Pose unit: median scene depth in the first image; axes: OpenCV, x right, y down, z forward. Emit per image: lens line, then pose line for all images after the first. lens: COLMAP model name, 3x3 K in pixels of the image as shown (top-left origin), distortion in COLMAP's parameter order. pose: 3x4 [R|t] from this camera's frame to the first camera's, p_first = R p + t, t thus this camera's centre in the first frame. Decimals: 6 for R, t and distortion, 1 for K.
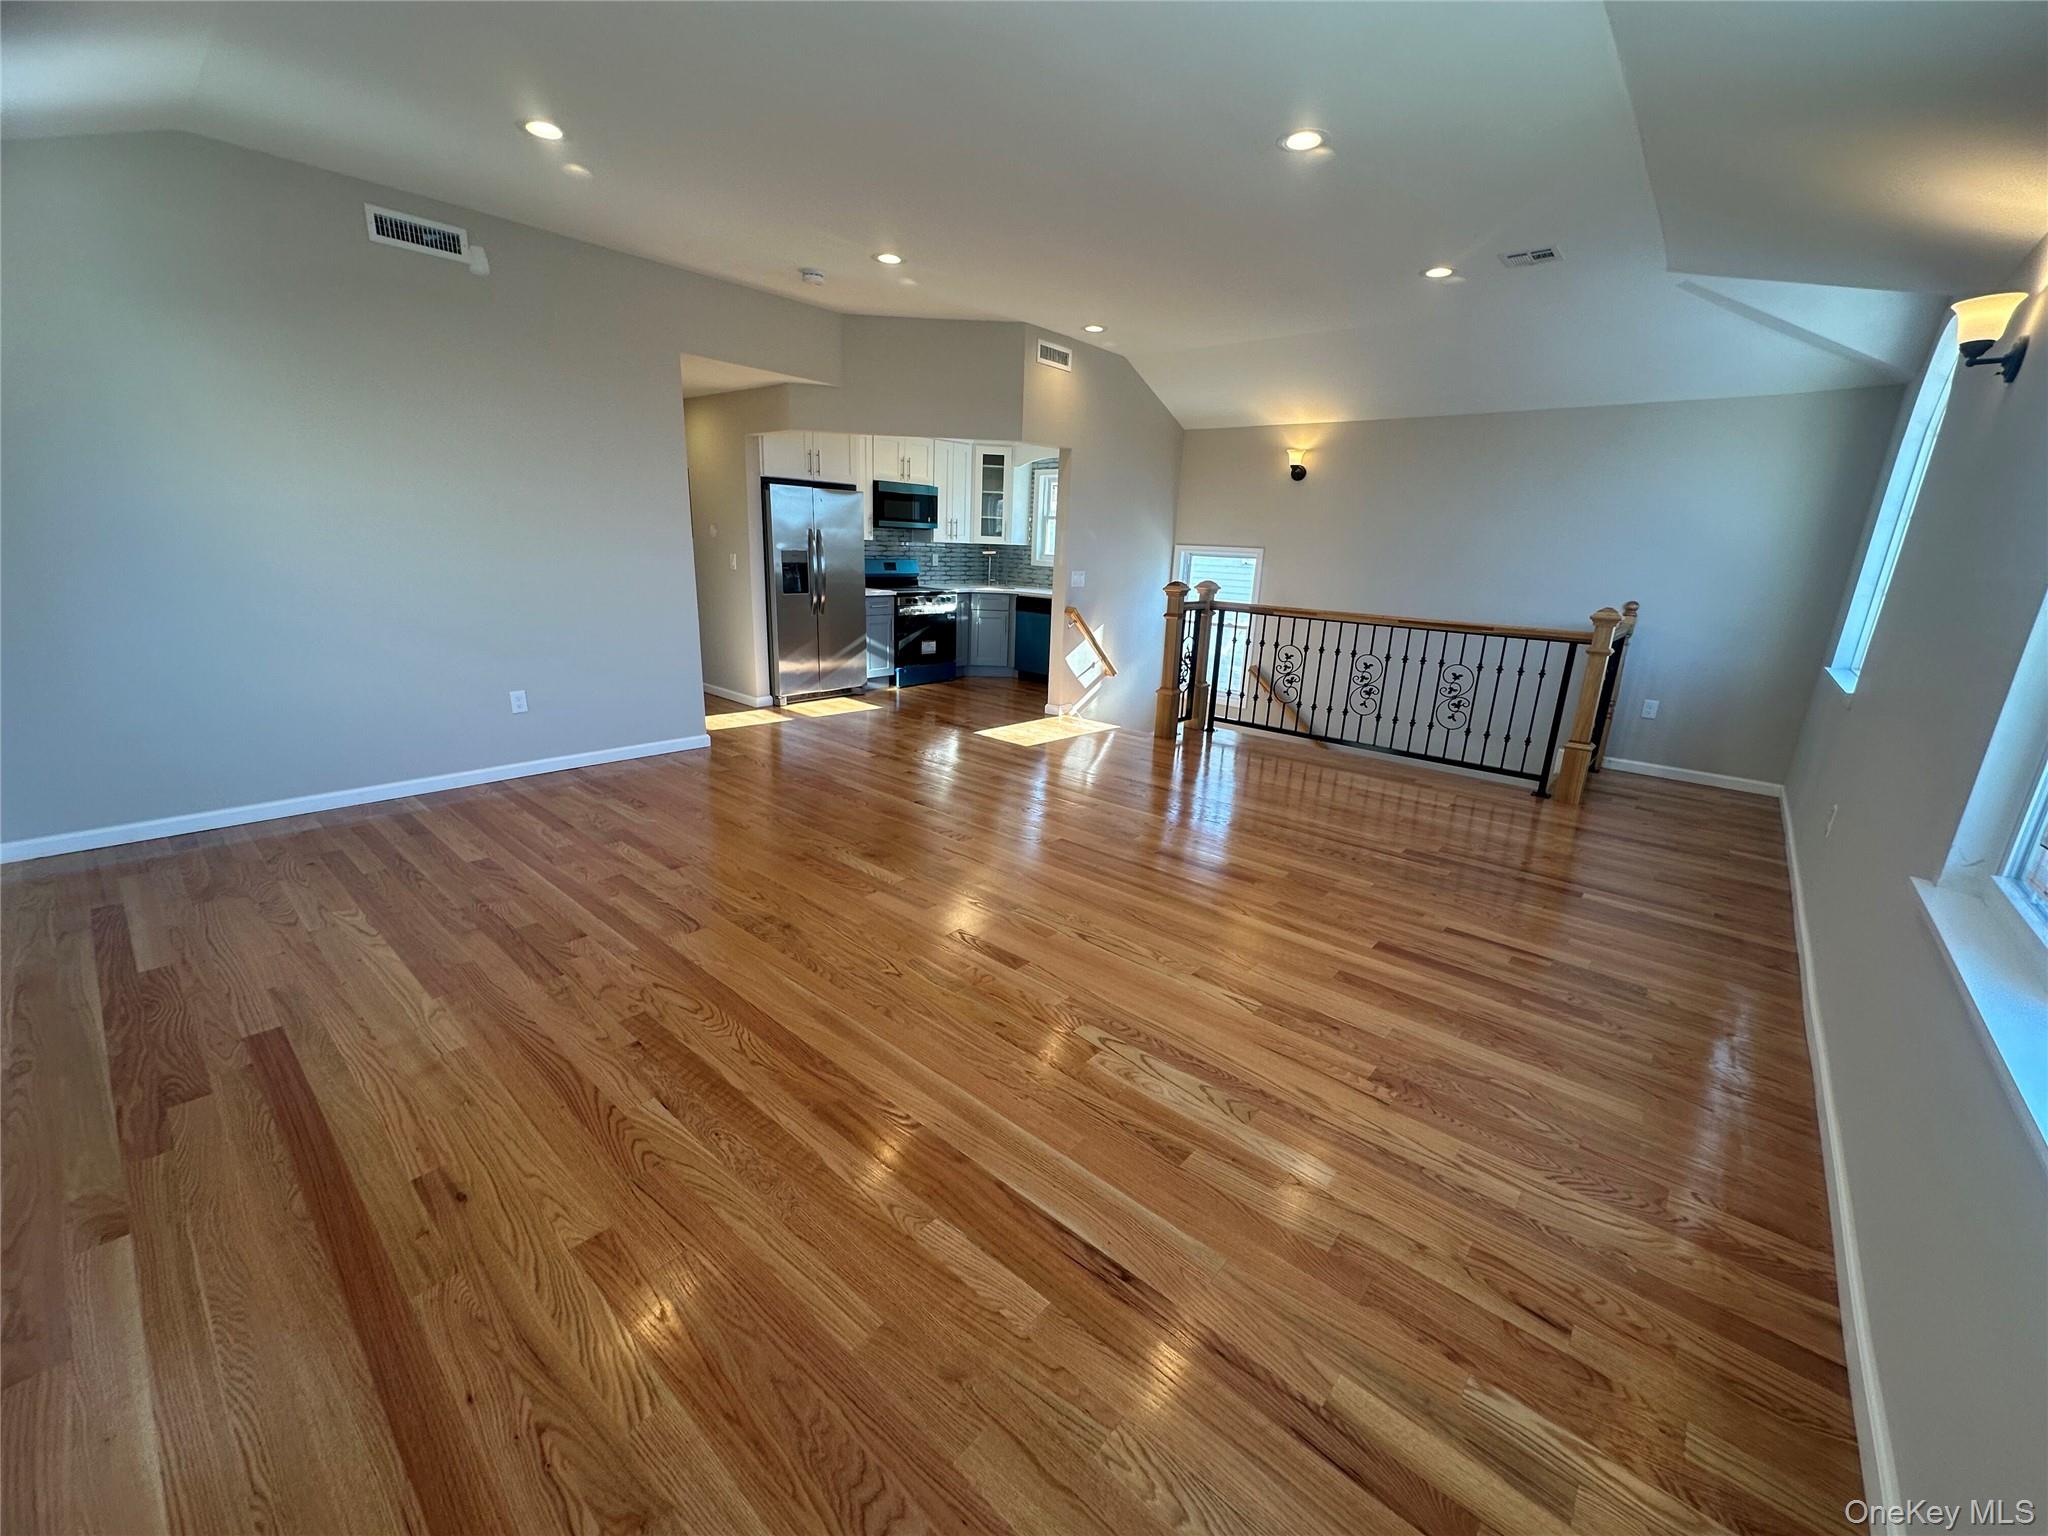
lens RADIAL K [[811.5, 0, 1028.1], [0, 811.5, 767.8], [0, 0, 1]] dist [-0.001822, -0.000137]
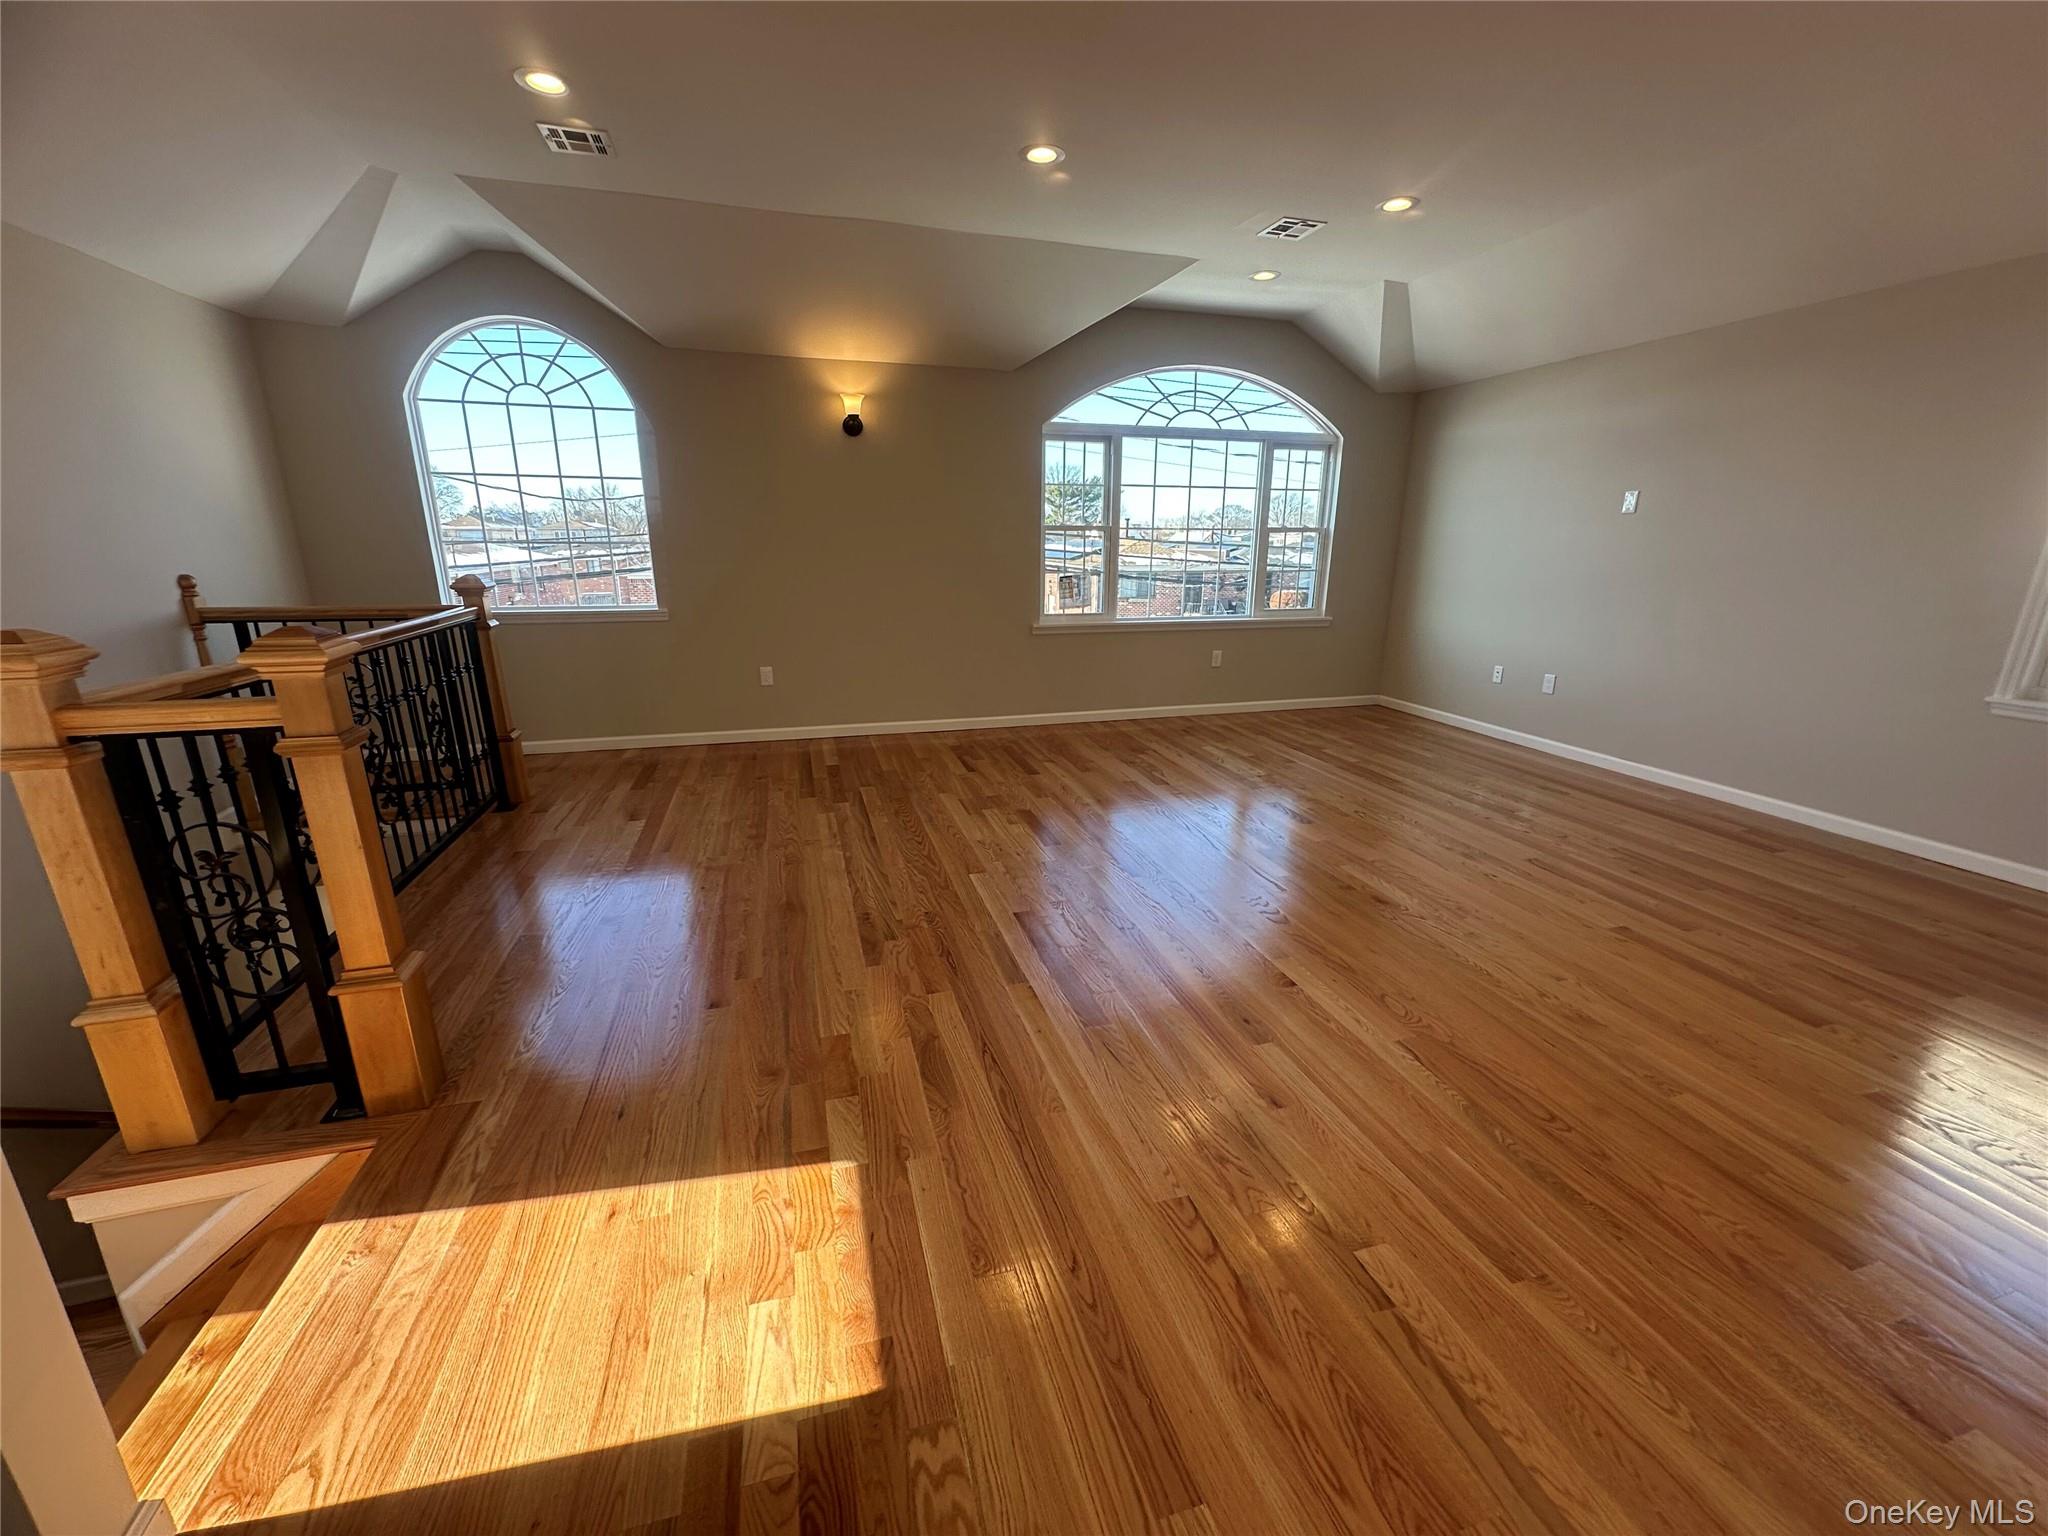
lens RADIAL K [[811.5, 0, 1009.0], [0, 811.5, 762.7], [0, 0, 1]] dist [-0.001822, -0.000137]
pose [[-0.834292, -0.190964, 0.517194, -0.348025], [0.113233, 0.858746, 0.499734, -0.603524], [-0.539569, 0.475488, -0.694821, 2.140529]]
